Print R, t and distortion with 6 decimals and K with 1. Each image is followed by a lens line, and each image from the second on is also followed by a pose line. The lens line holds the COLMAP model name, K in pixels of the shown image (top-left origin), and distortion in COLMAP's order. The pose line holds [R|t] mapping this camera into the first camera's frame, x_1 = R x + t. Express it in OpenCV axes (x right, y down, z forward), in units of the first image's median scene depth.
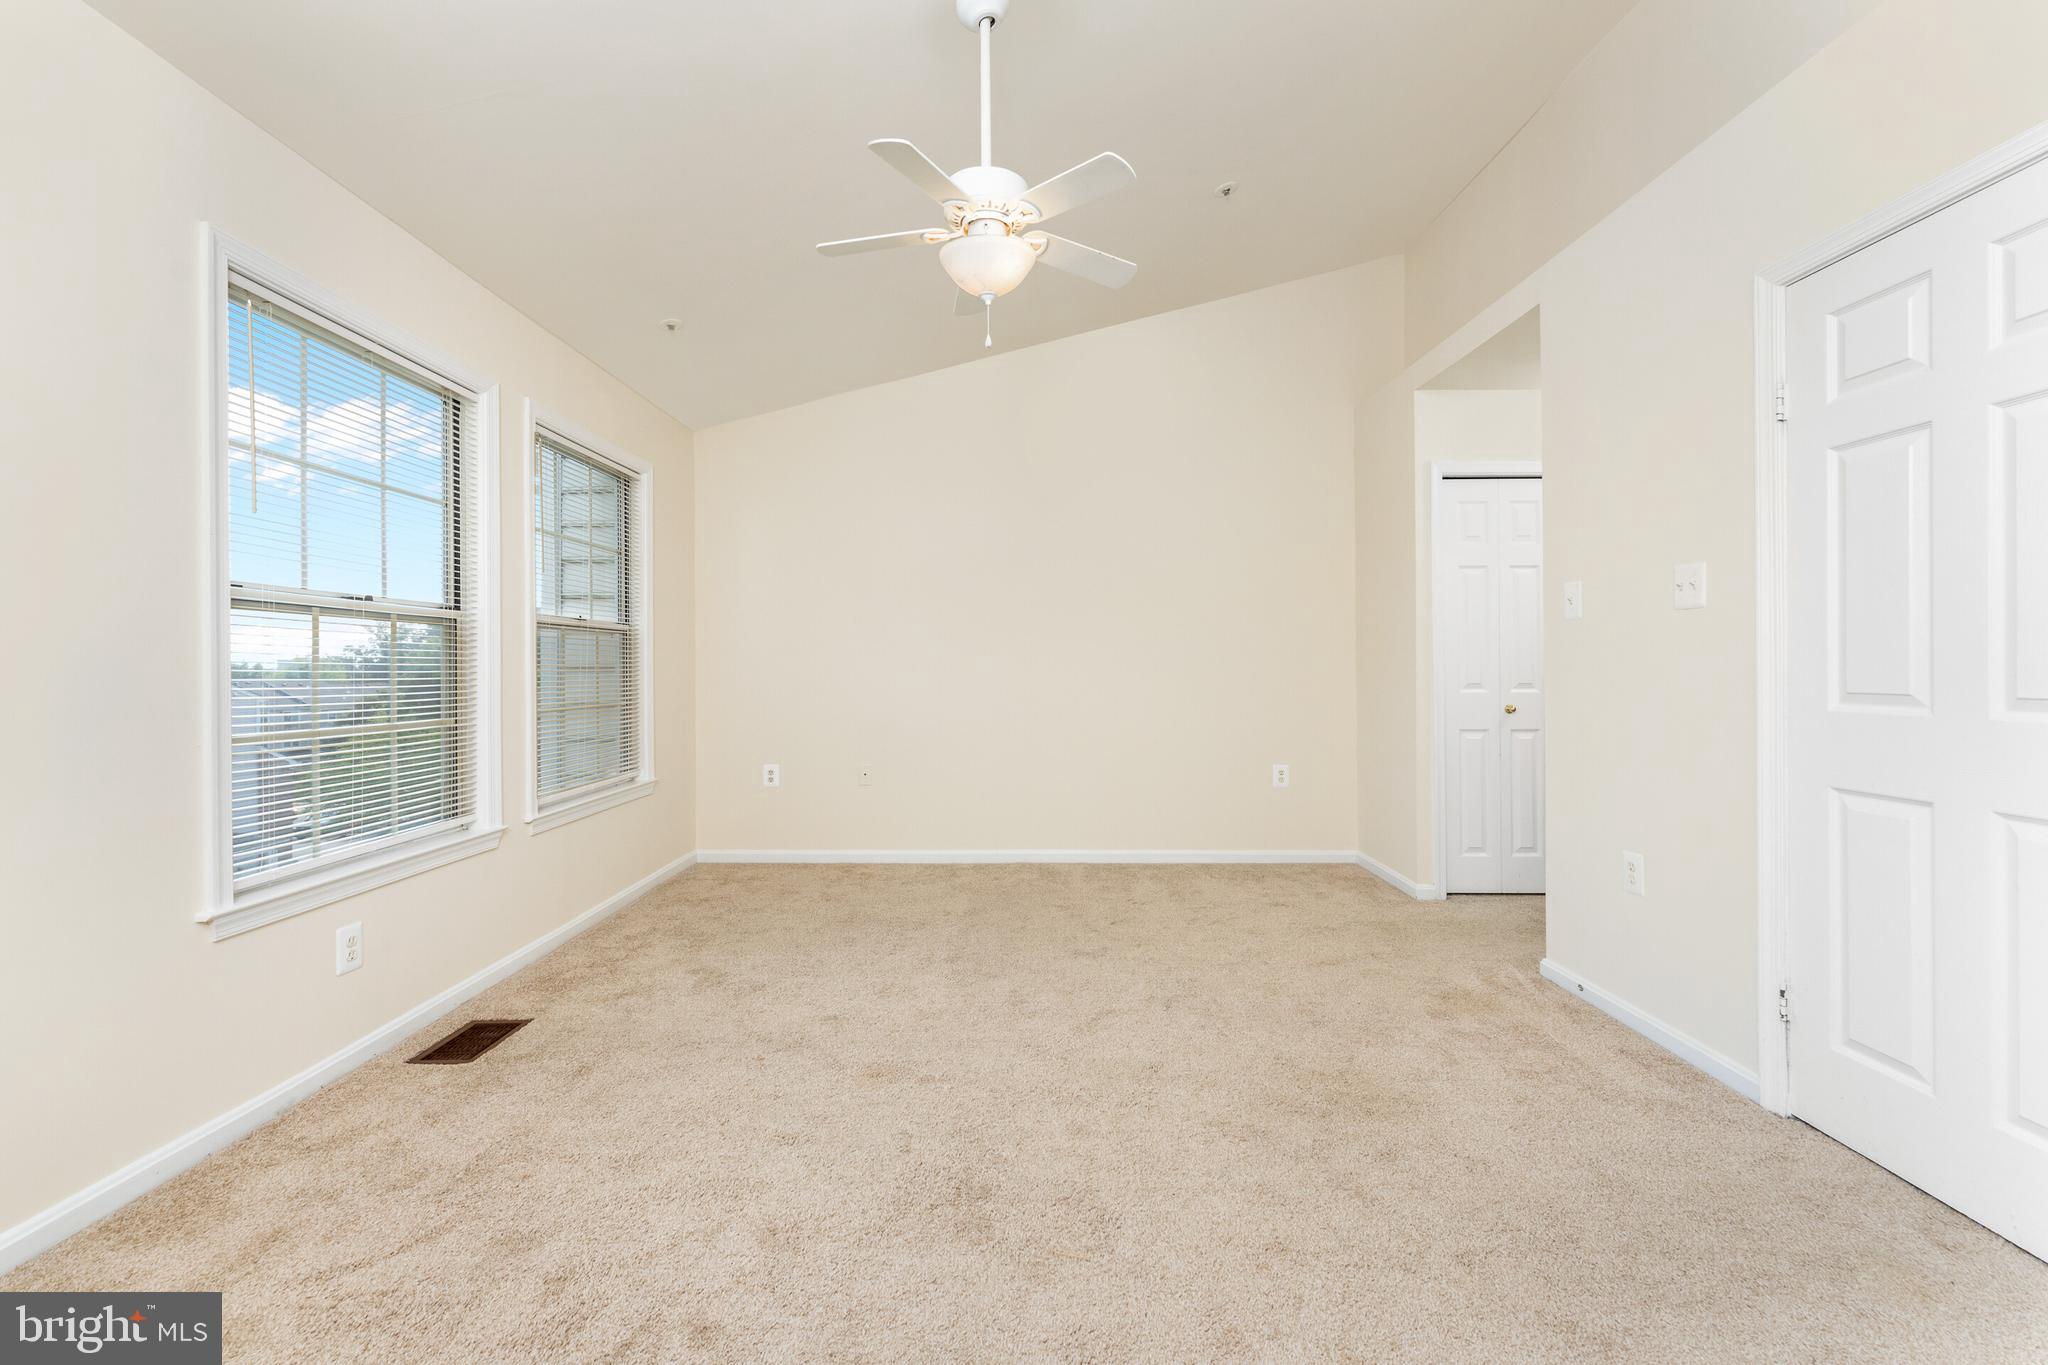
lens RADIAL K [[836.9, 0, 1027.5], [0, 836.9, 670.6], [0, 0, 1]] dist [0.000640, -0.000017]
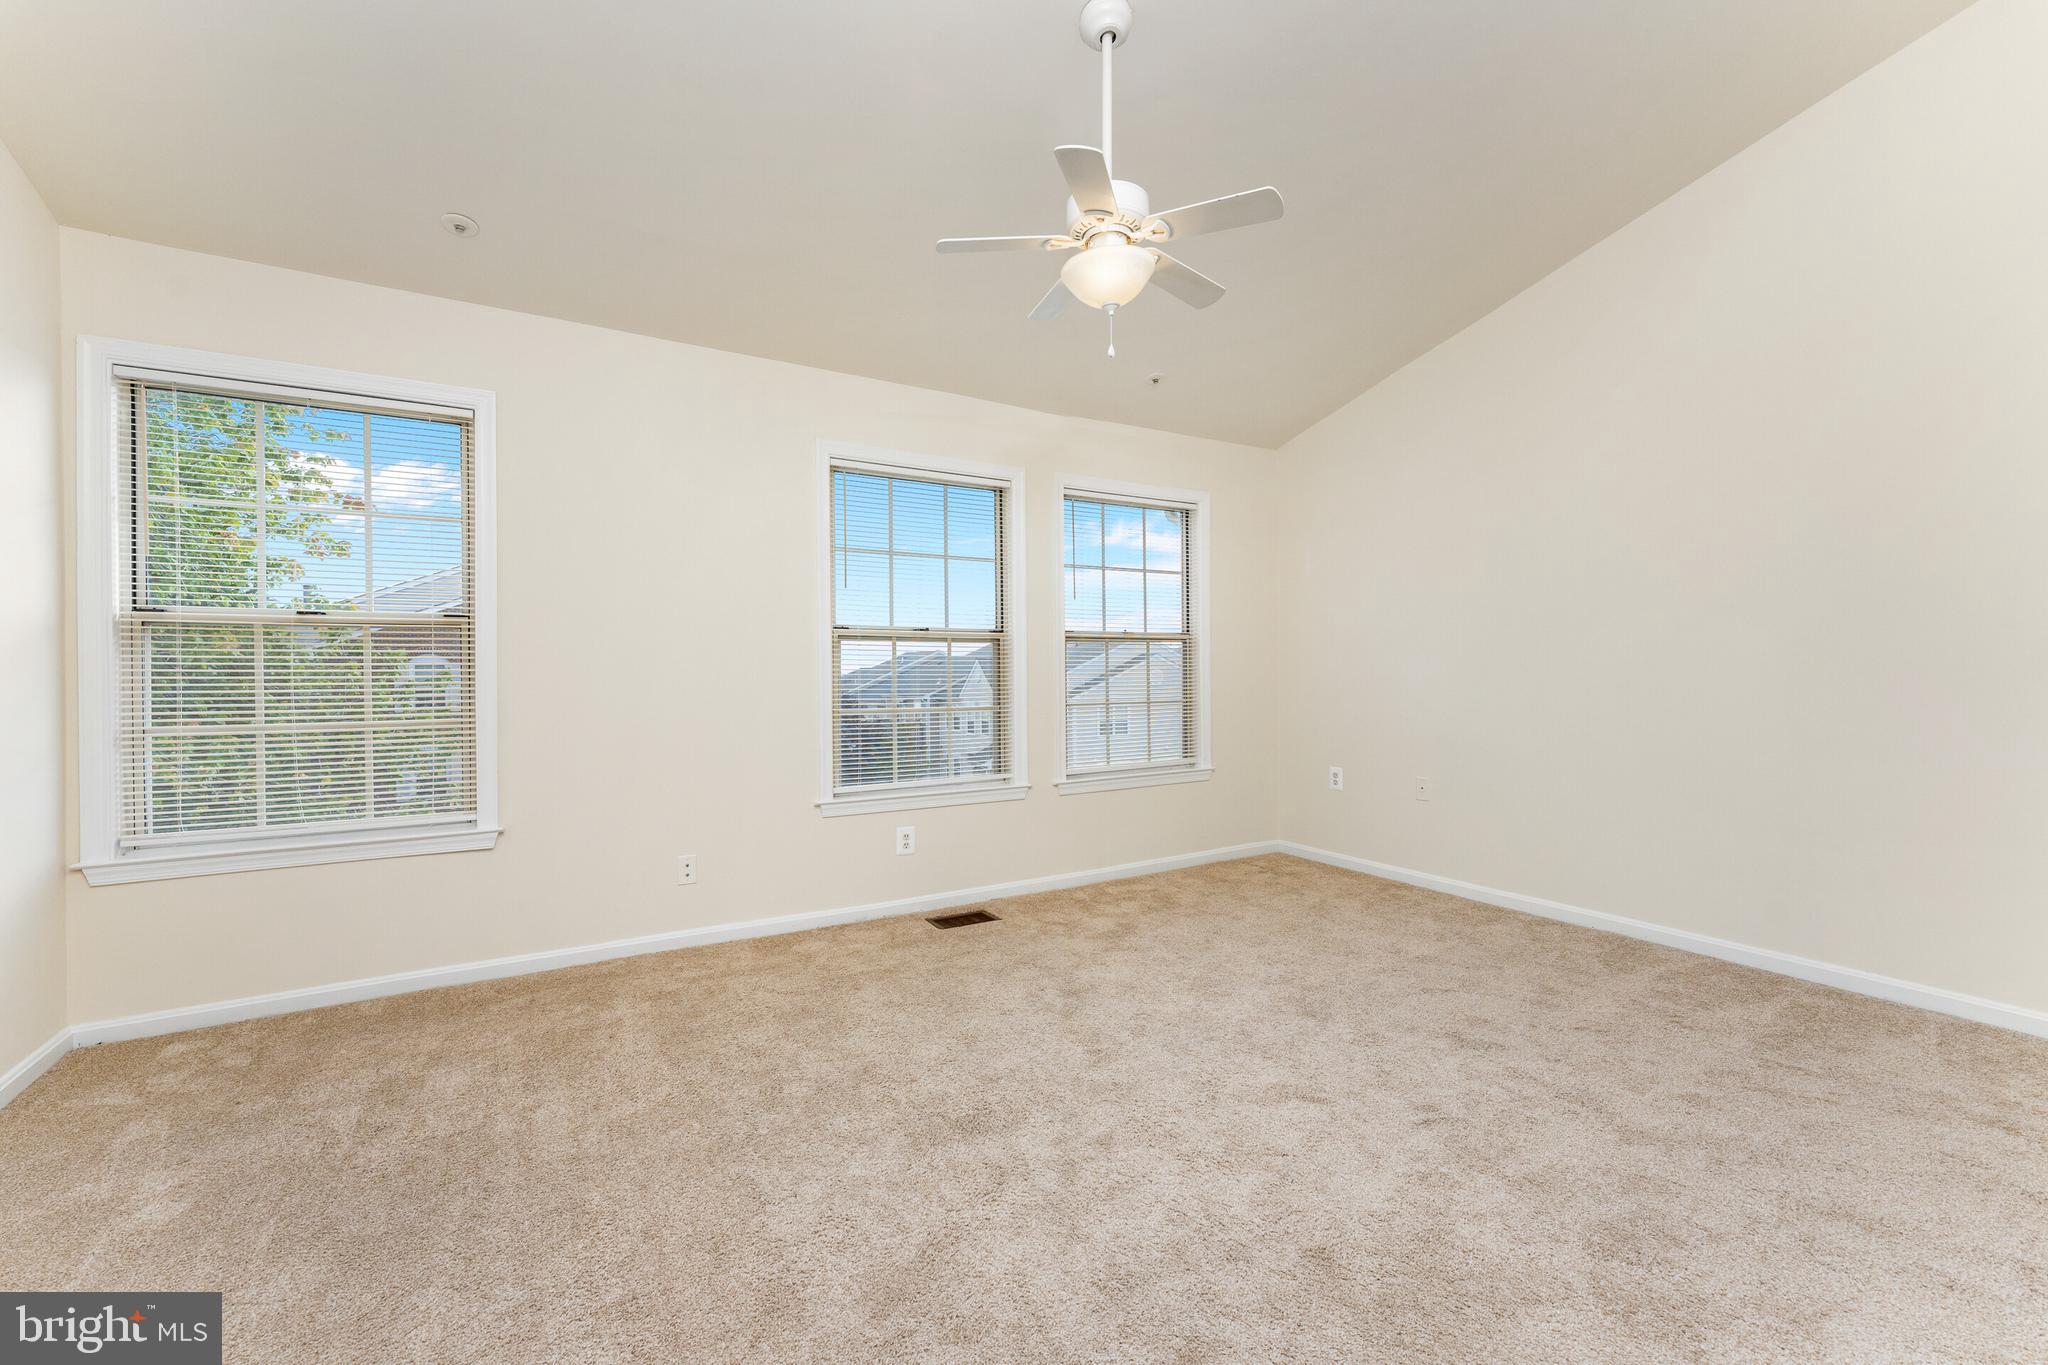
lens RADIAL K [[835.6, 0, 1024.0], [0, 835.6, 682.5], [0, 0, 1]] dist [0.000126, 0.000082]
pose [[0.503315, 0.009108, -0.864055, 0.679863], [0.002595, 0.999924, 0.012052, -0.002253], [0.864099, -0.008308, 0.503253, 0.340167]]
